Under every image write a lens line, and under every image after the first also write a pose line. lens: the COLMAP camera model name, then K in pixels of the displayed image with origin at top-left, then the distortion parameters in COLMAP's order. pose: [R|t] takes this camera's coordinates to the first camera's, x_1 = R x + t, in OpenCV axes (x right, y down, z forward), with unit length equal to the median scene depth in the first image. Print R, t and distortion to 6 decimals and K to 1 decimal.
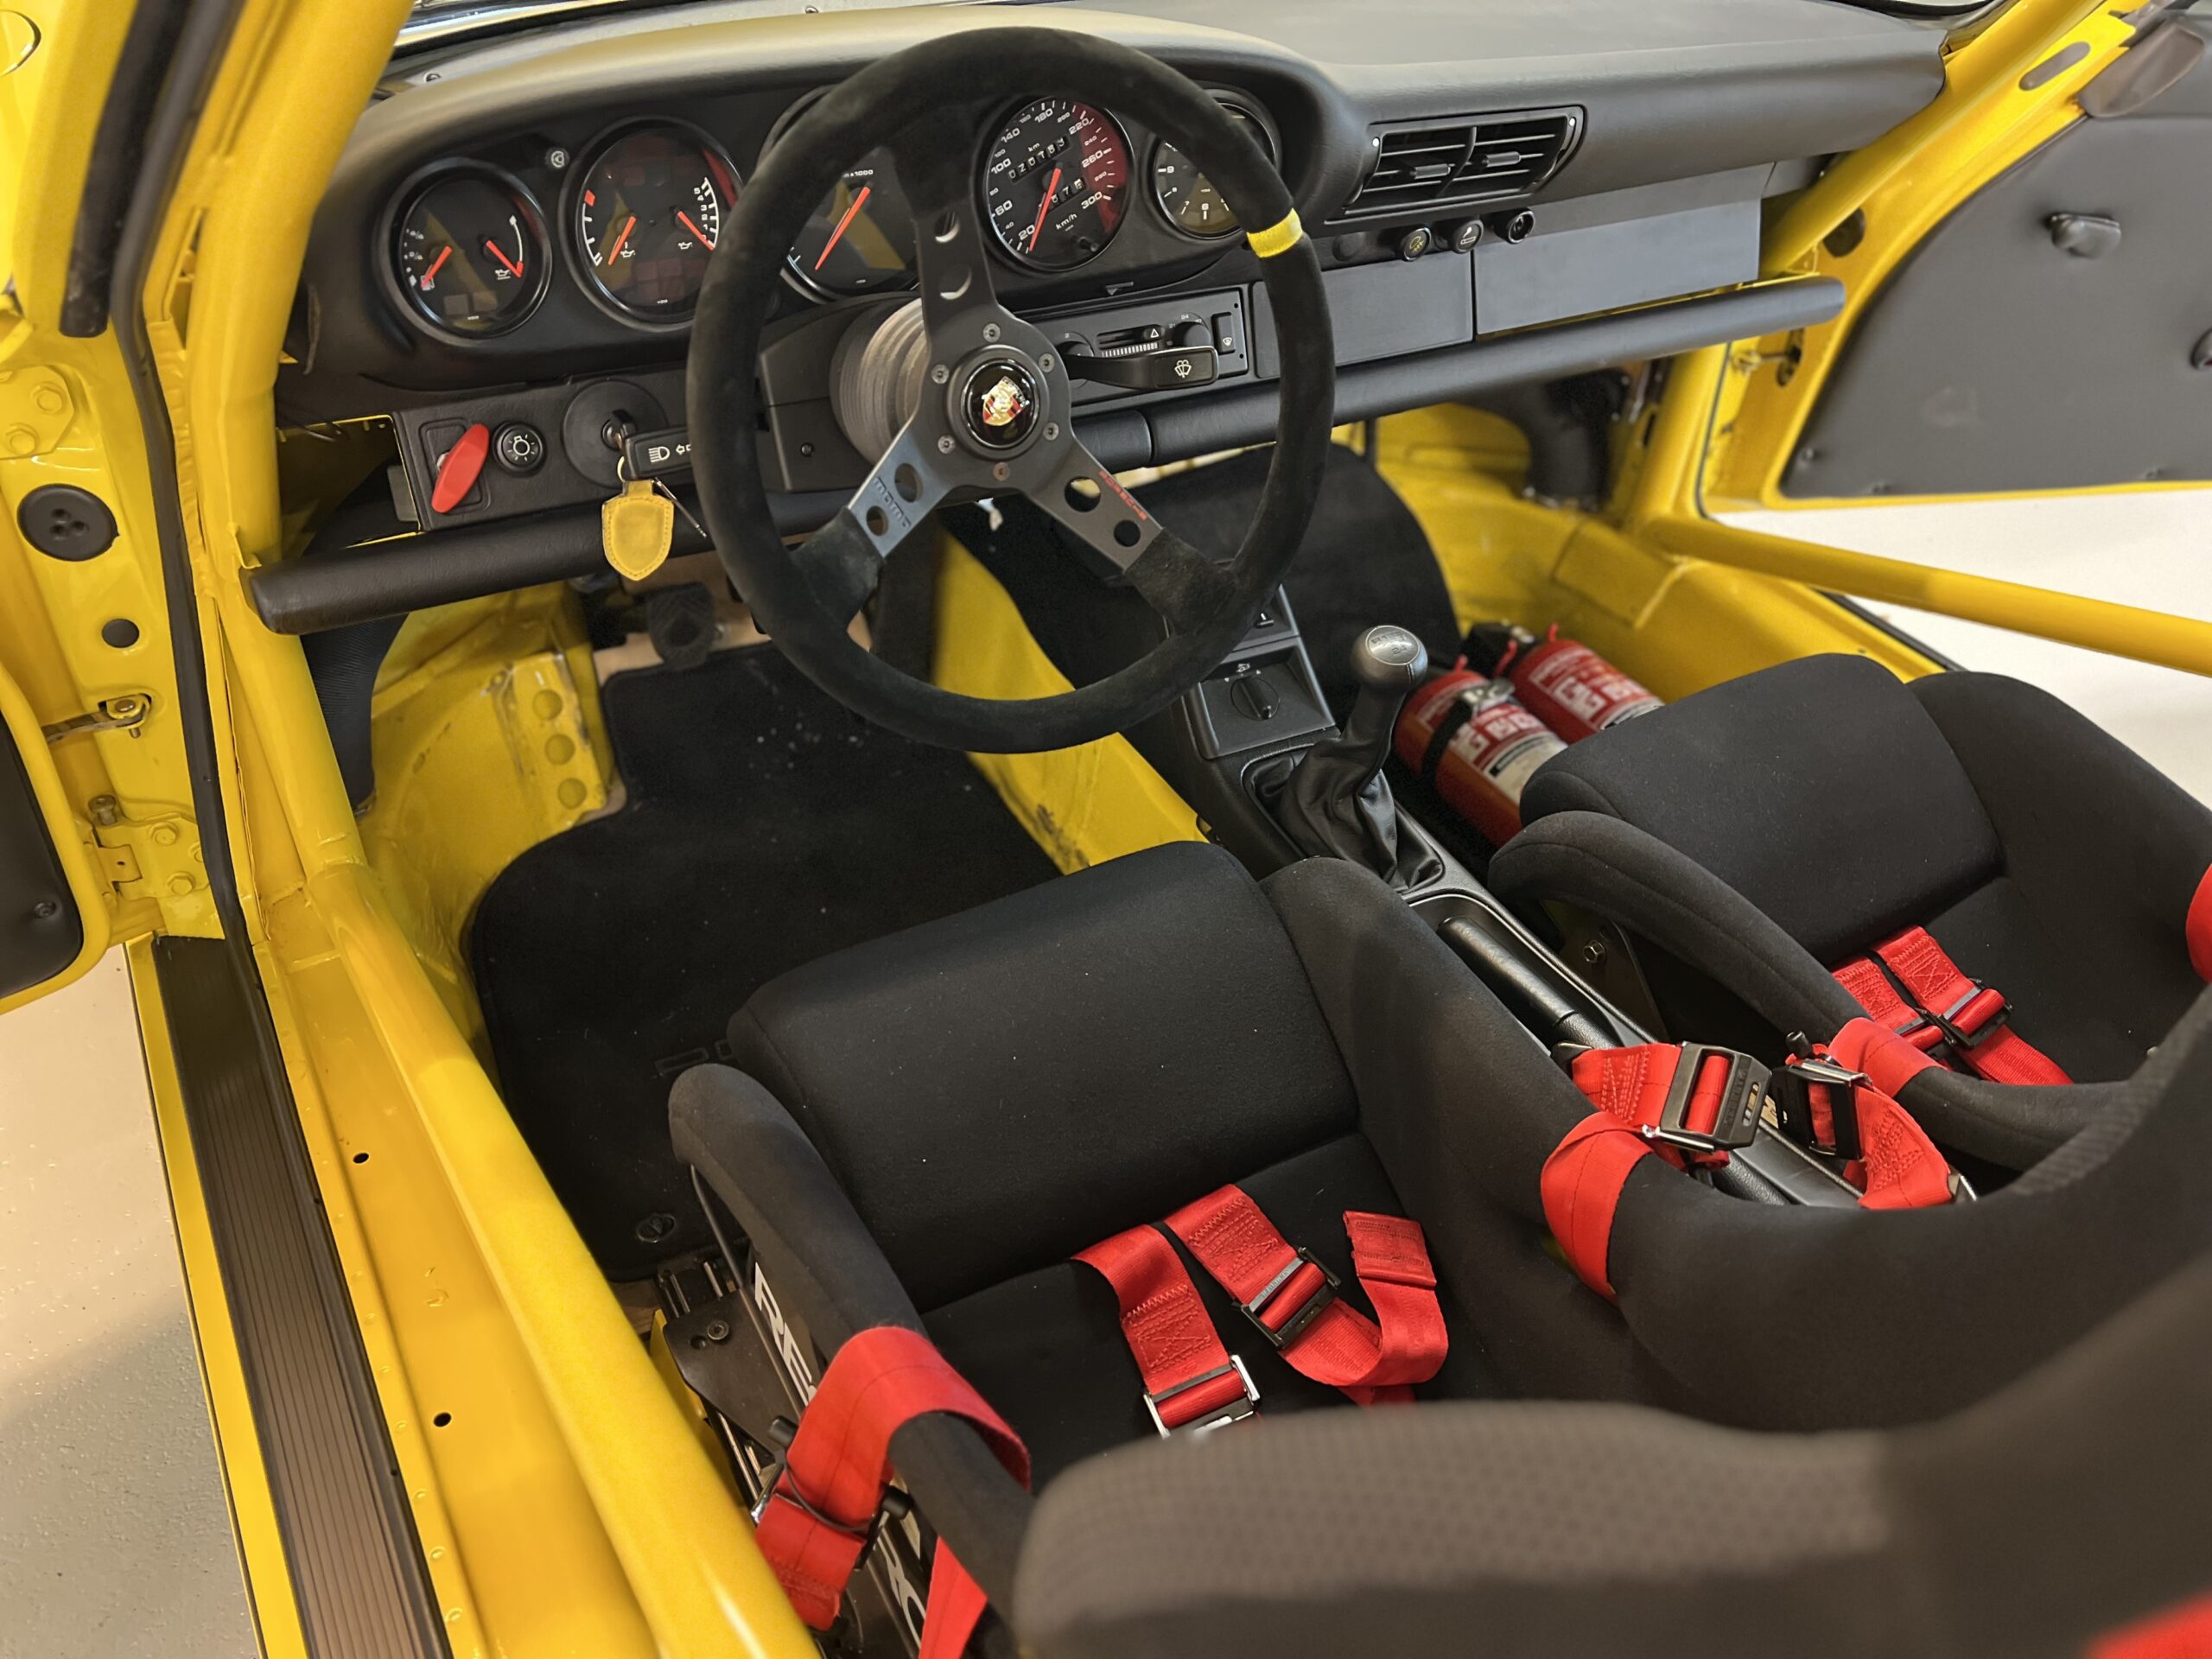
lens RADIAL K [[1657.2, 0, 1106.0], [0, 1657.2, 829.5], [0, 0, 1]] dist [0.011299, -0.001827]
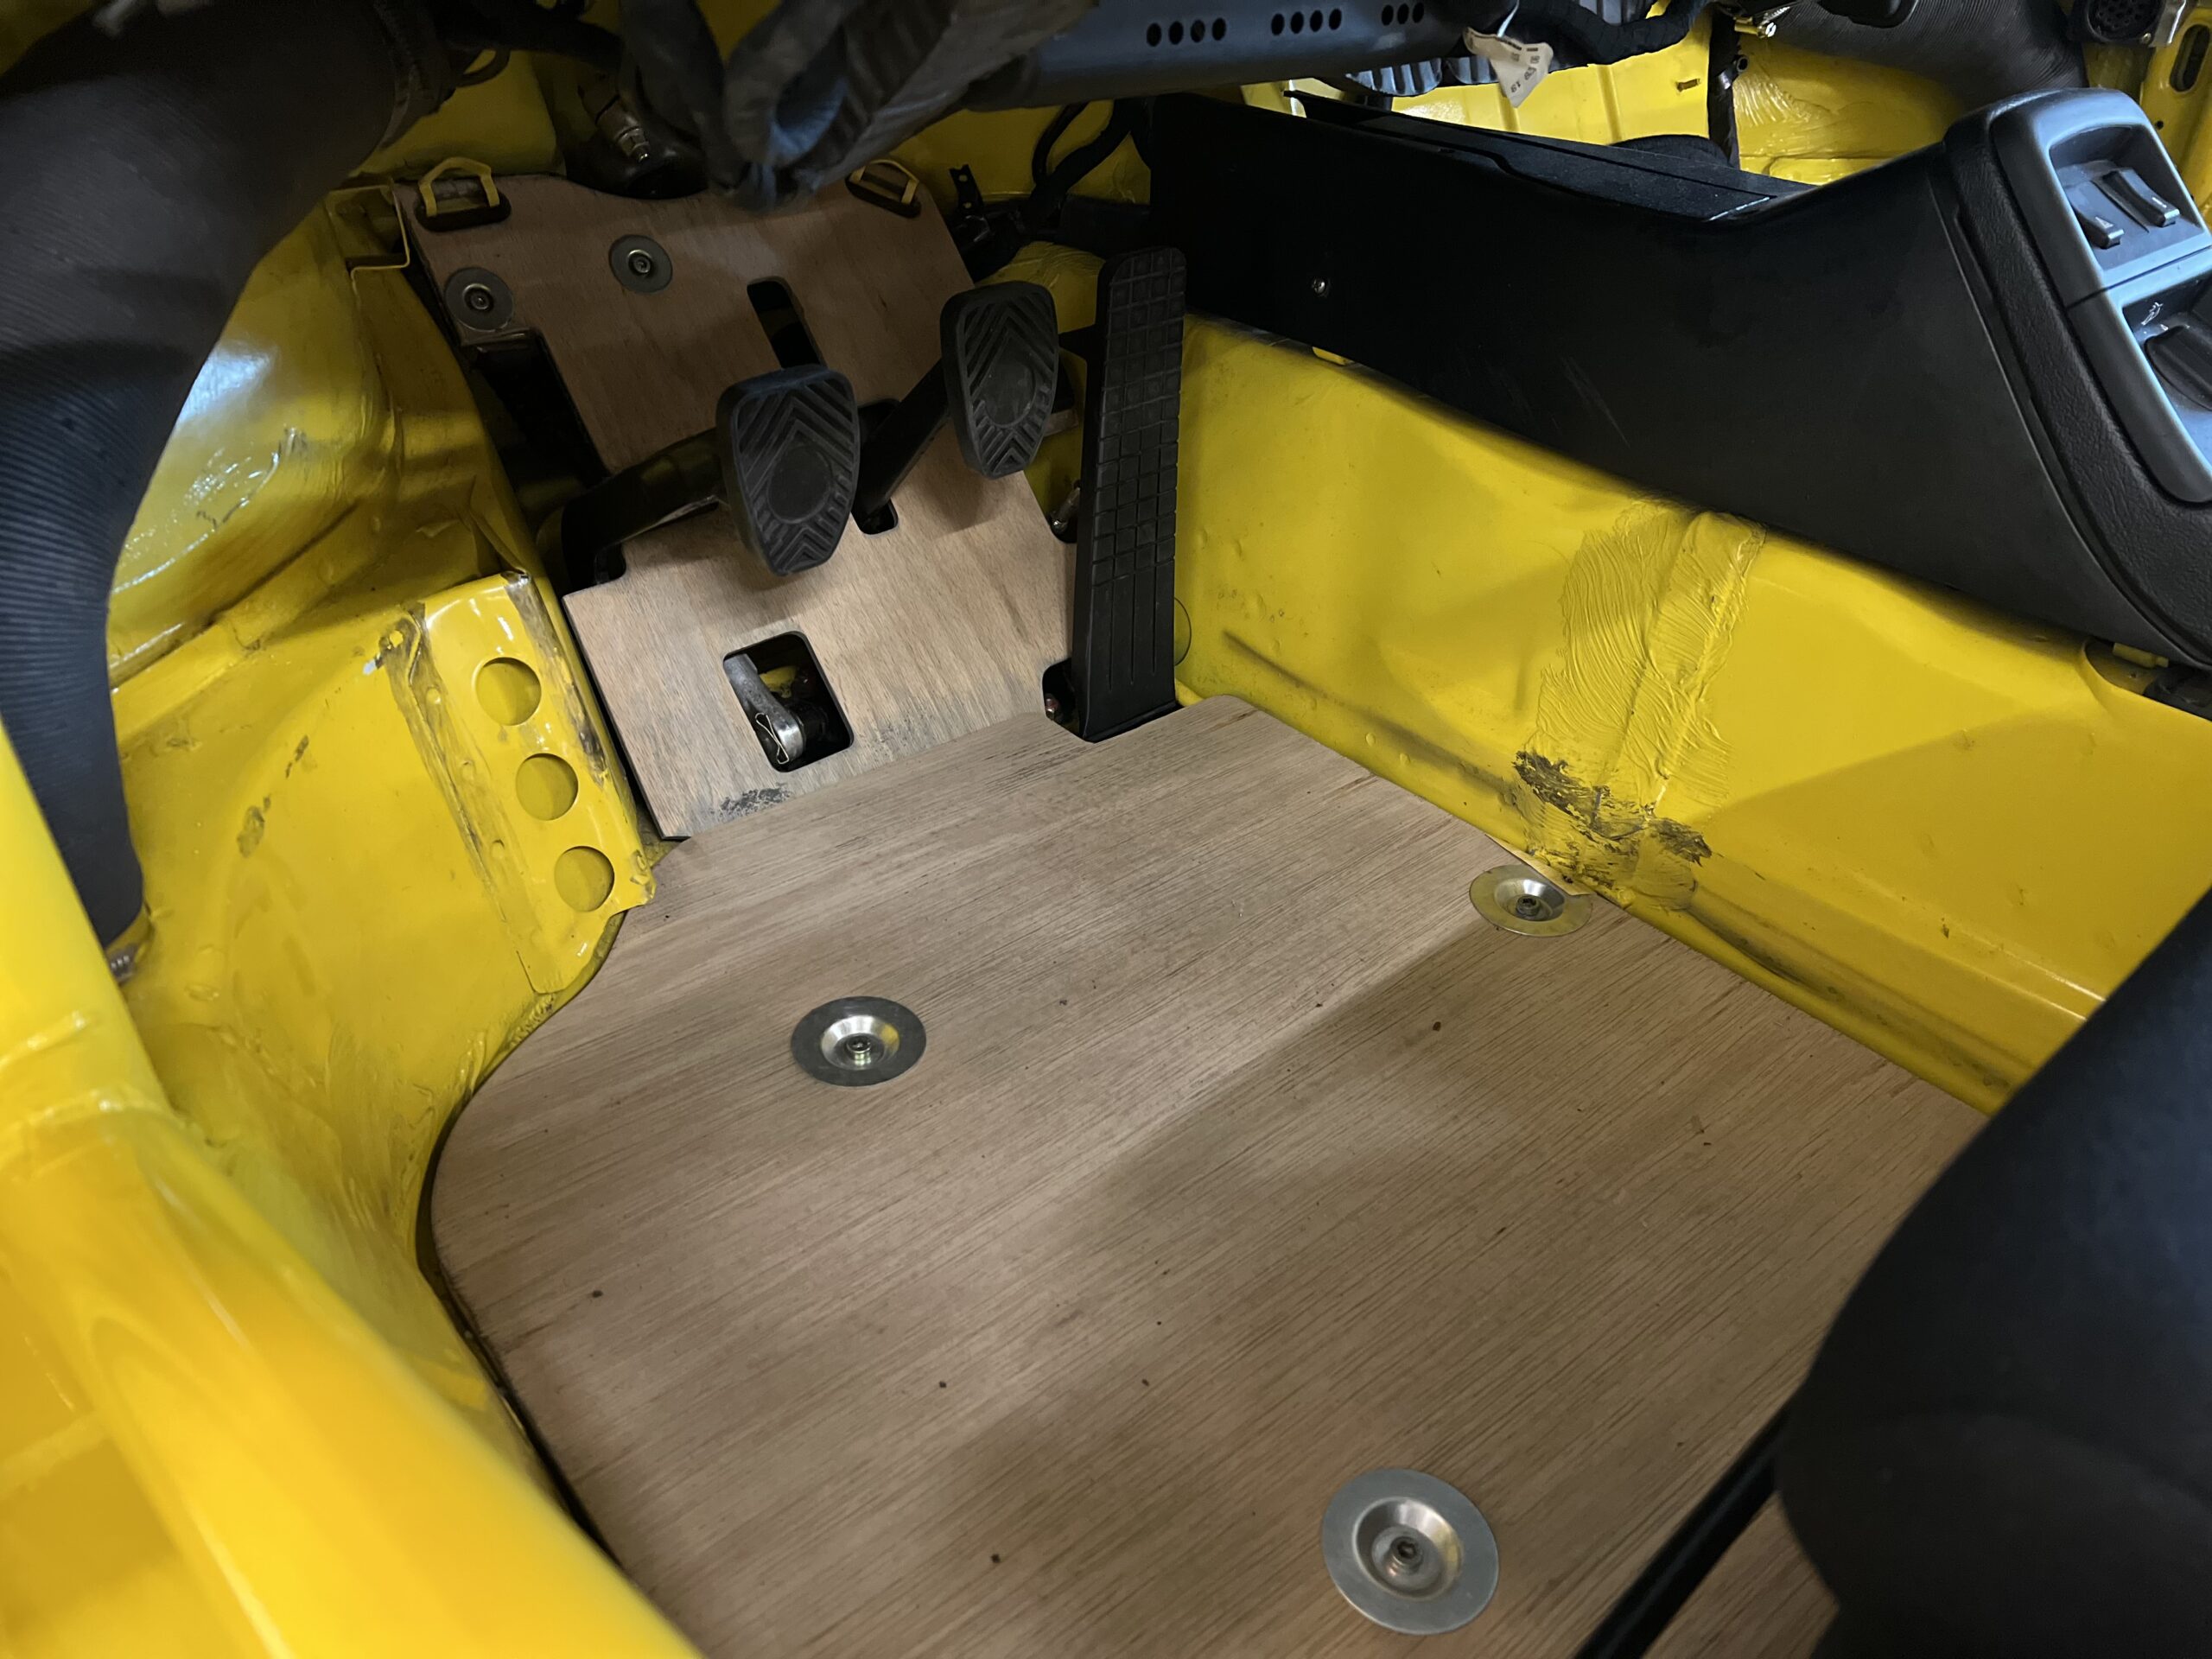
lens RADIAL K [[1657.2, 0, 1106.0], [0, 1657.2, 829.5], [0, 0, 1]] dist [0.011299, -0.001827]
pose [[0.973878, -0.158645, 0.162461, -0.262325], [0.169562, 0.983950, -0.055606, 0.015284], [-0.151031, 0.081700, 0.985147, 0.542981]]
